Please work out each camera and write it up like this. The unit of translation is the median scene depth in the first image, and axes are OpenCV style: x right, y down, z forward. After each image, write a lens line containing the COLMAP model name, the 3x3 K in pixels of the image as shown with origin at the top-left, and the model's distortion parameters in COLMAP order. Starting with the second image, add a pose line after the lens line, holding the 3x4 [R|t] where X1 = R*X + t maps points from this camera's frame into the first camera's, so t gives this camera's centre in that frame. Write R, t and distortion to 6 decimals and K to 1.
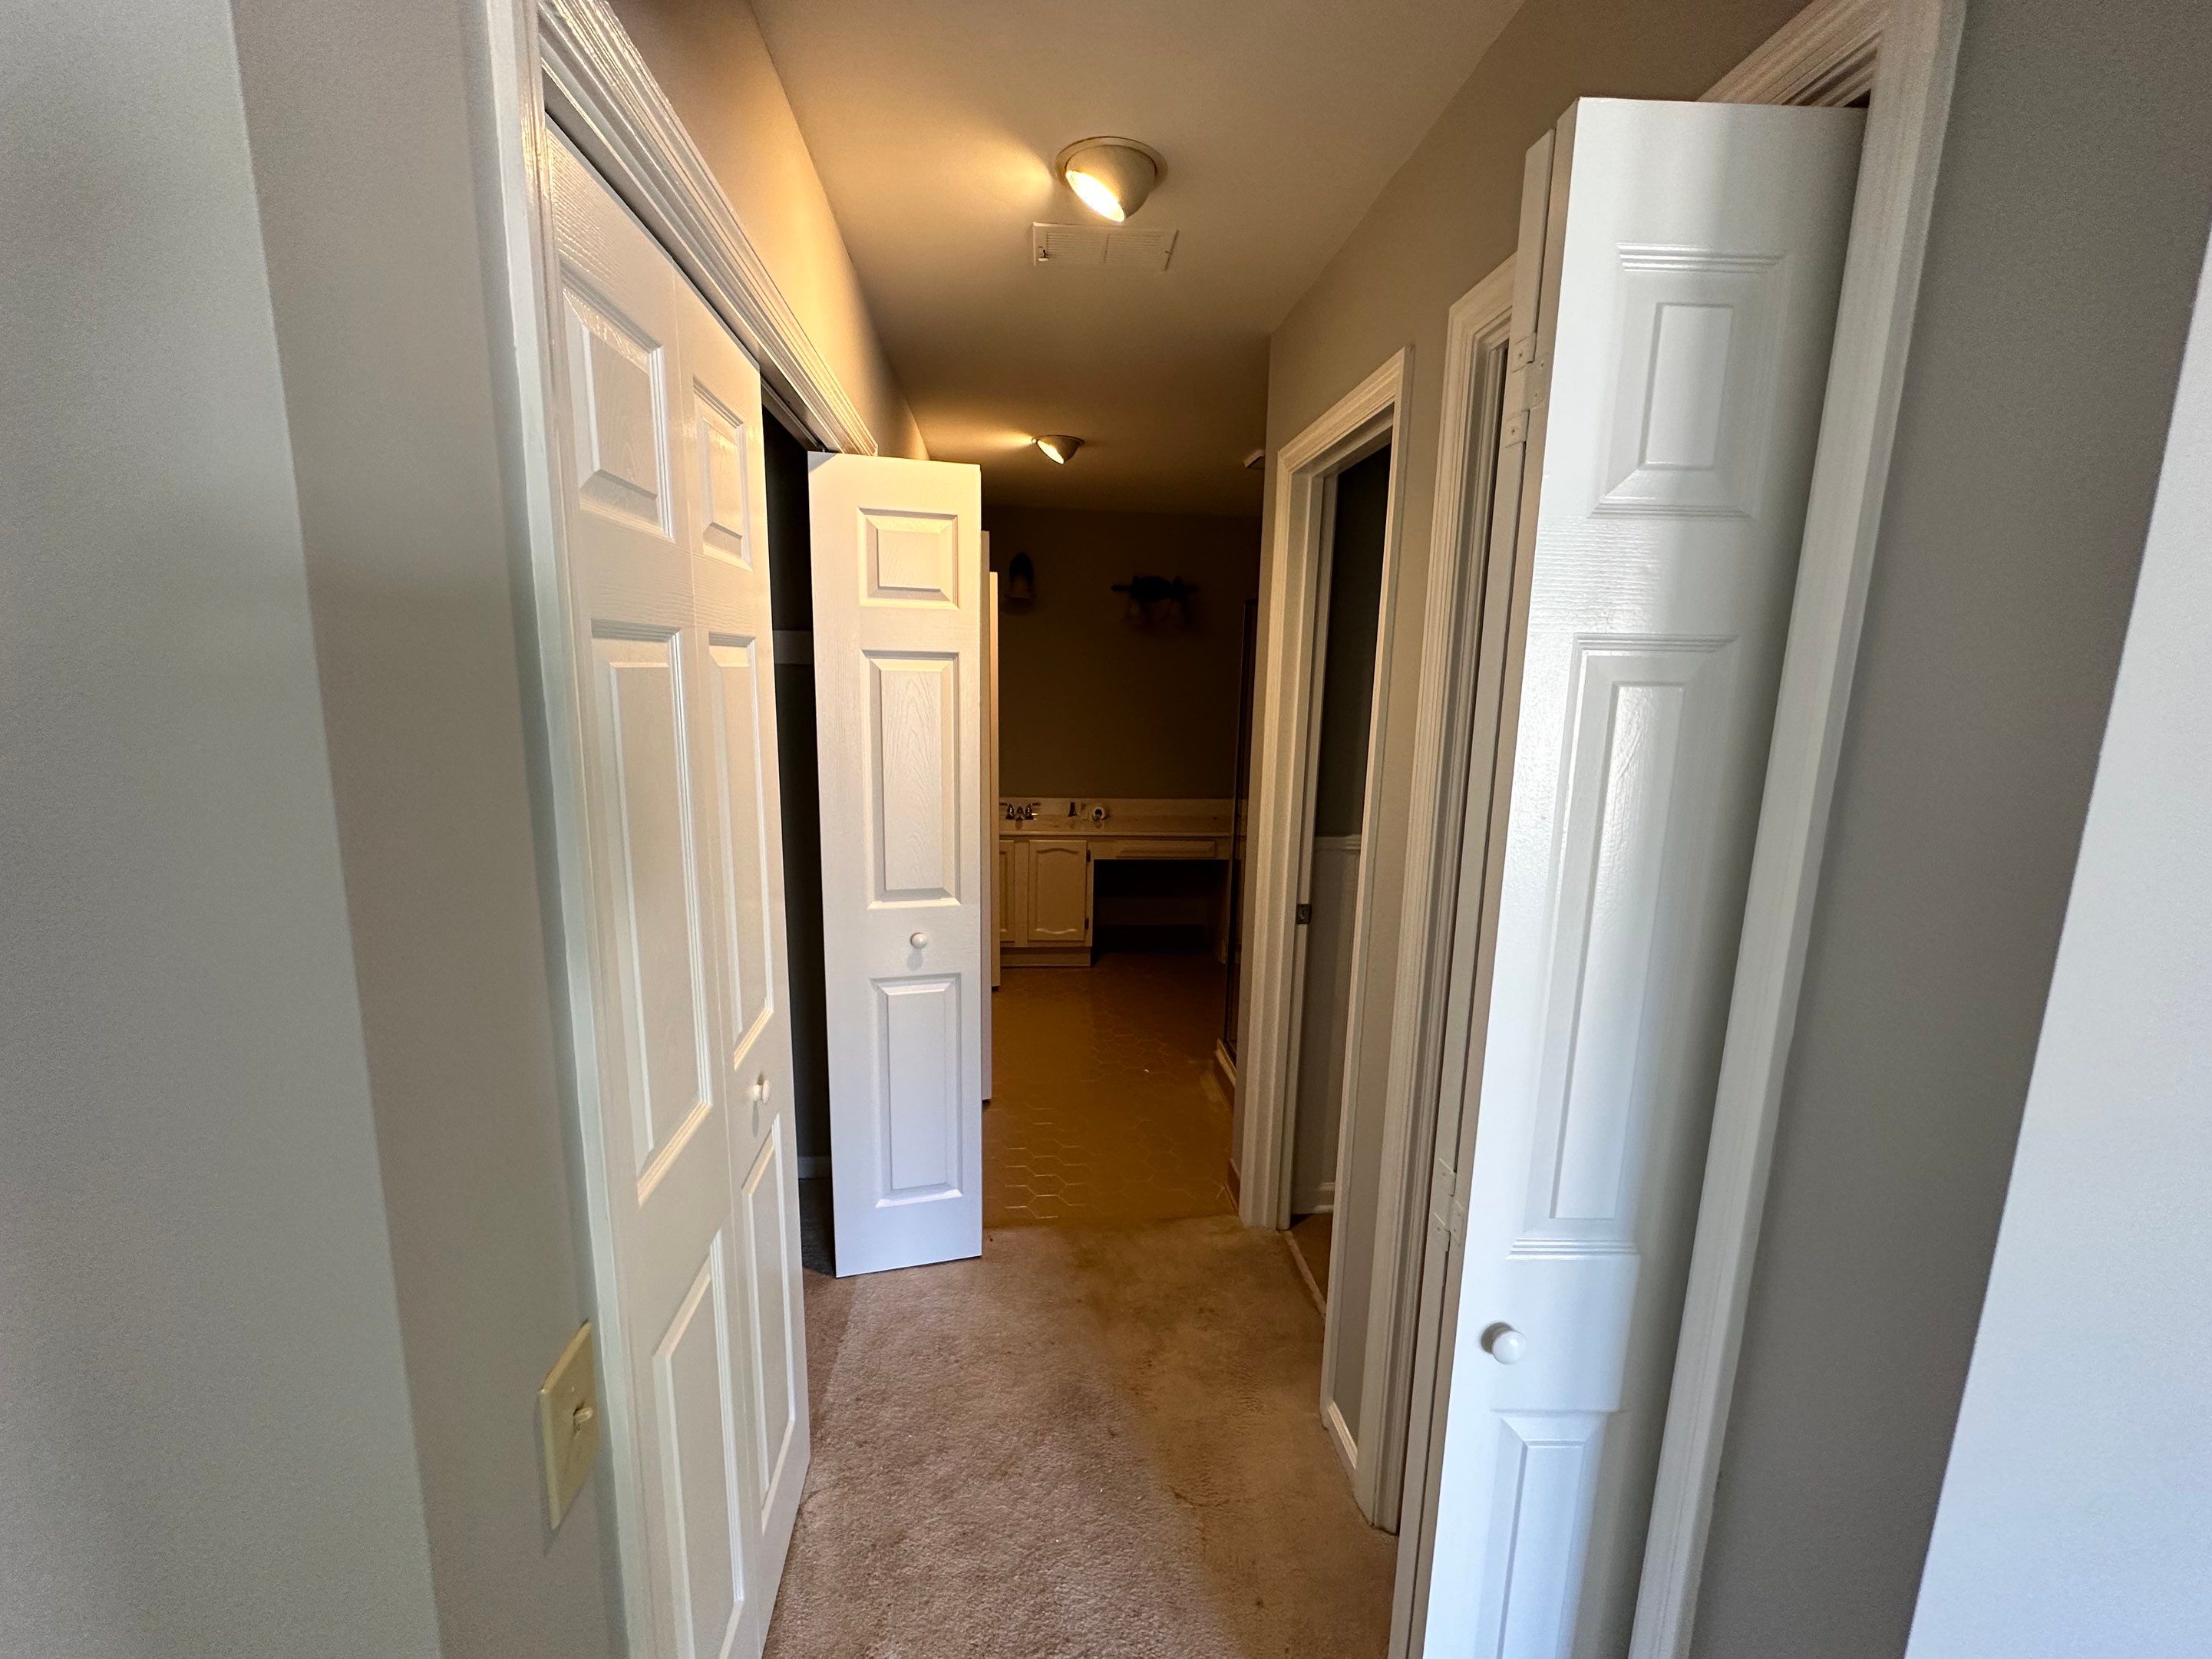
lens RADIAL K [[876.2, 0, 1104.7], [0, 876.2, 832.7], [0, 0, 1]] dist [-0.010993, 0.001129]
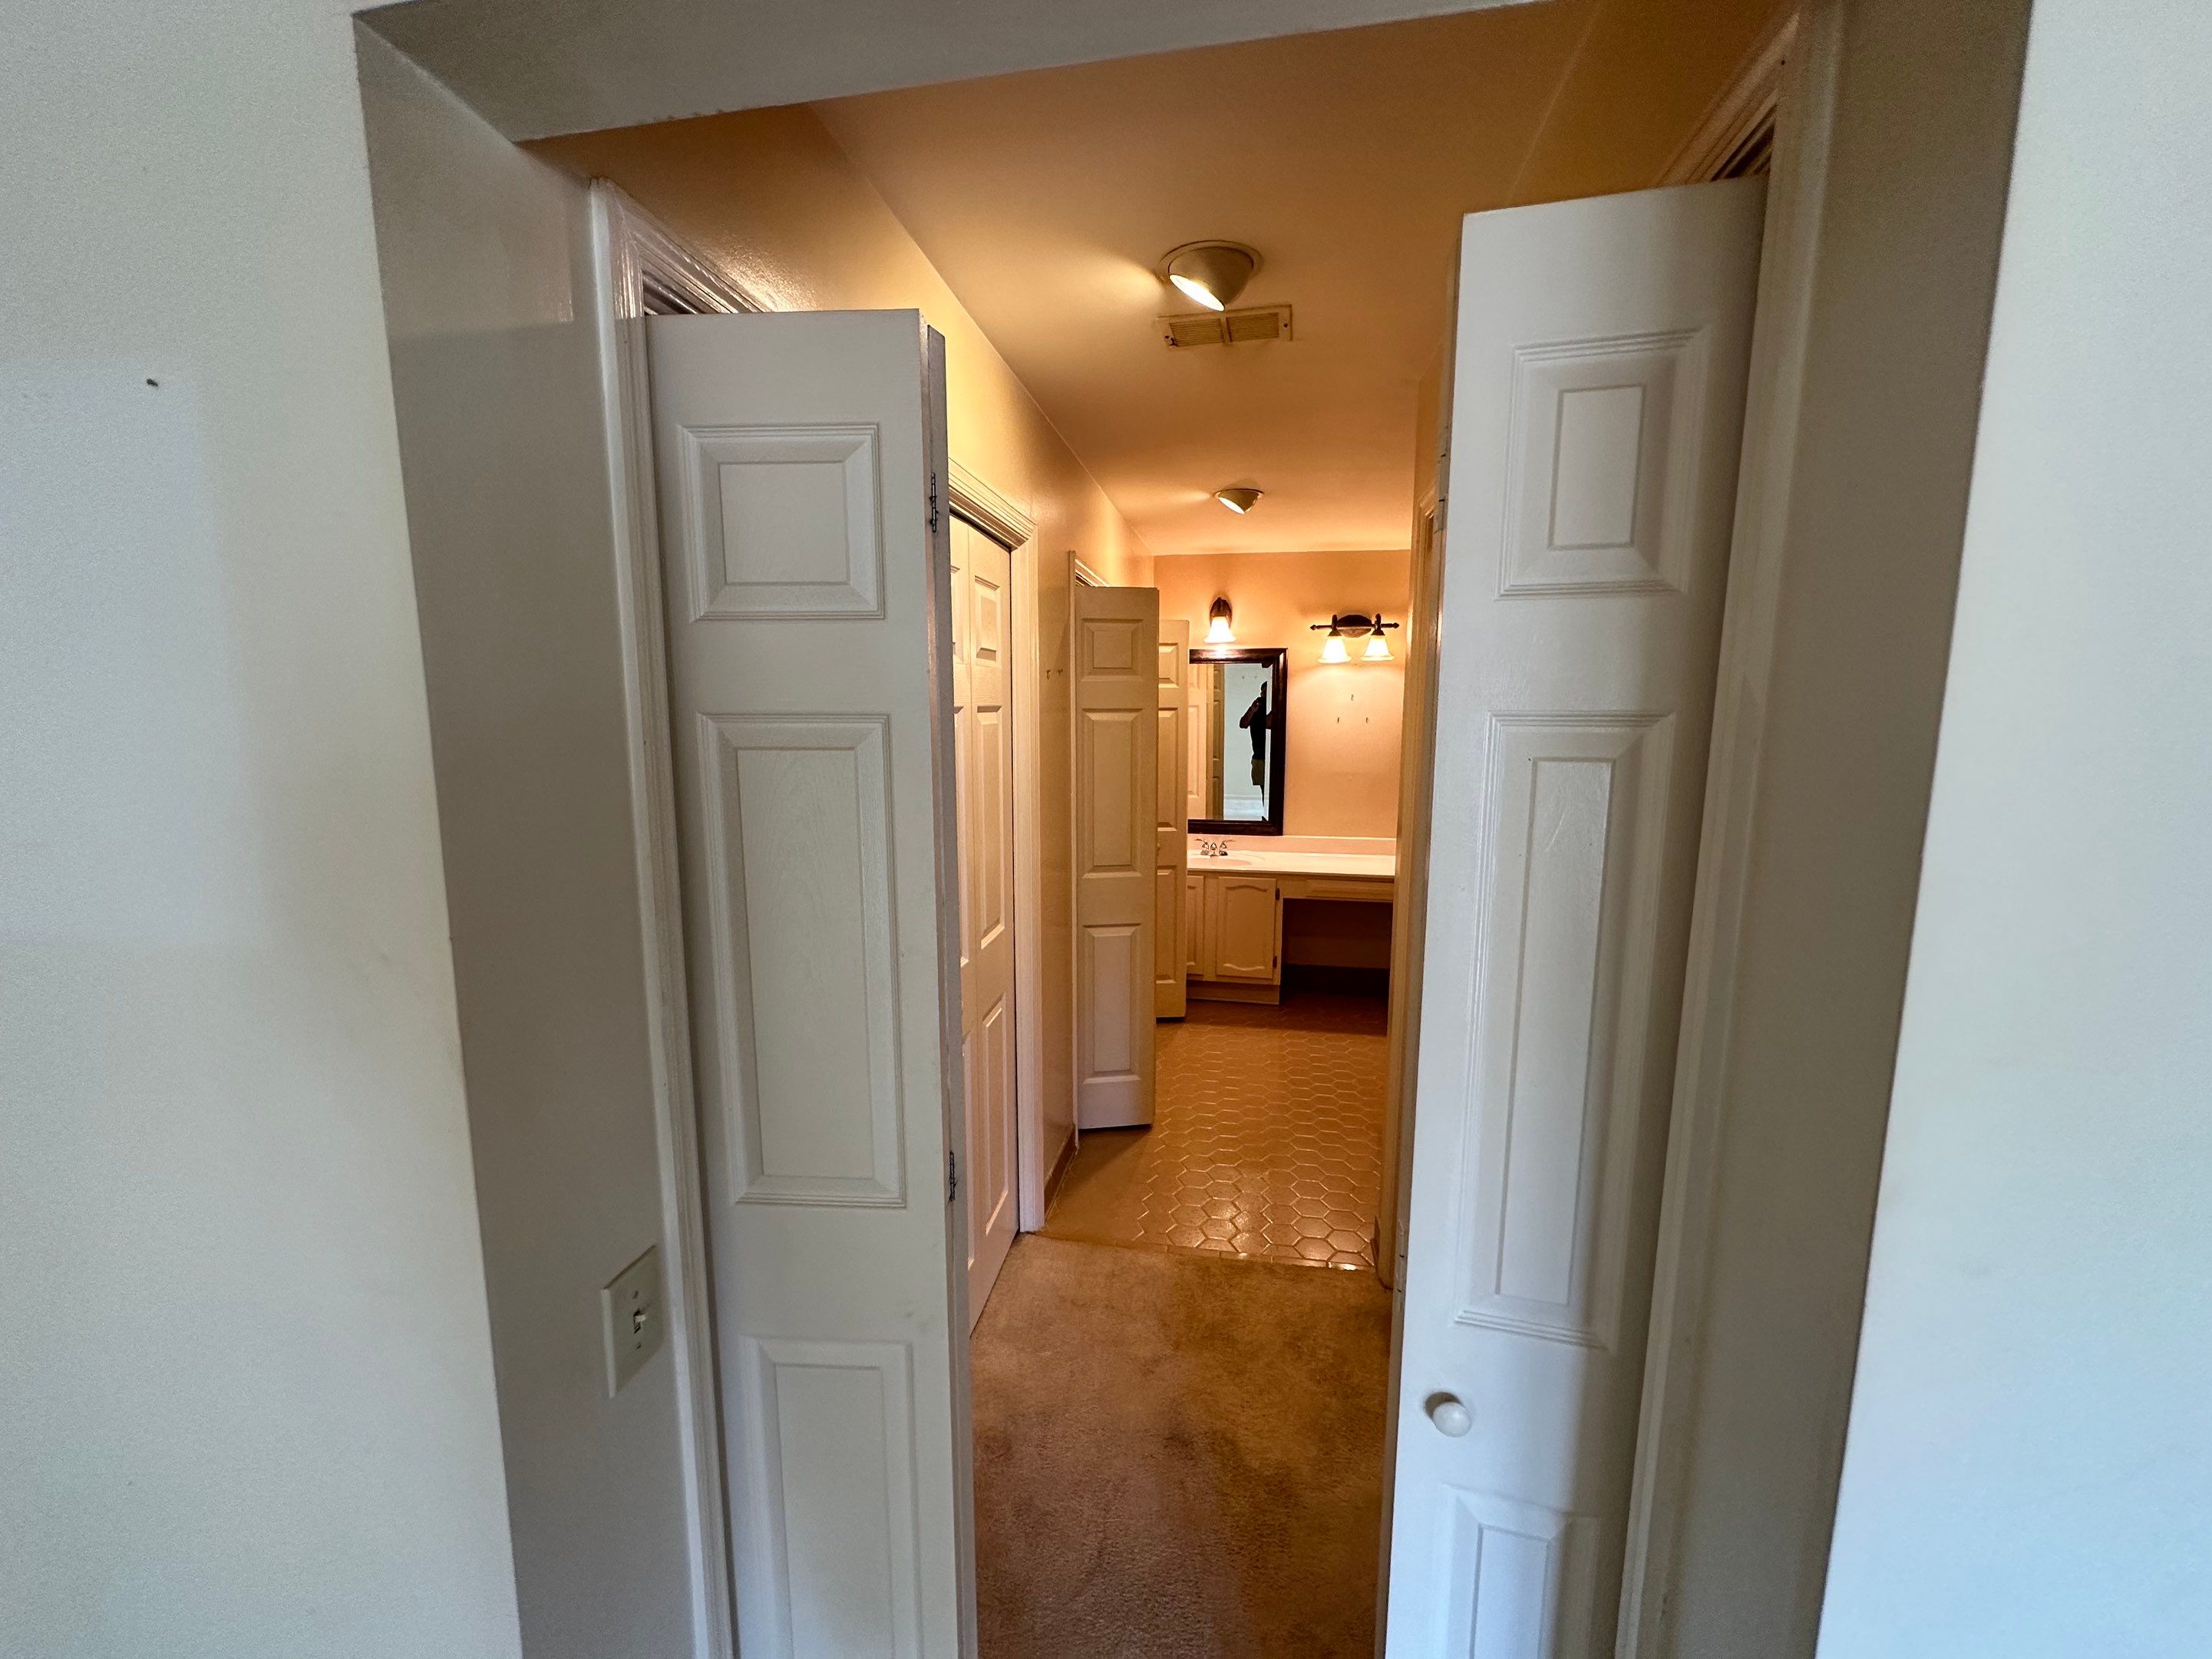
lens RADIAL K [[876.2, 0, 1121.7], [0, 876.2, 826.4], [0, 0, 1]] dist [-0.010993, 0.001129]
pose [[0.965697, 0.023417, -0.258613, 0.226965], [-0.034496, 0.998667, -0.038388, -0.021428], [0.257370, 0.045992, 0.965218, -0.056771]]
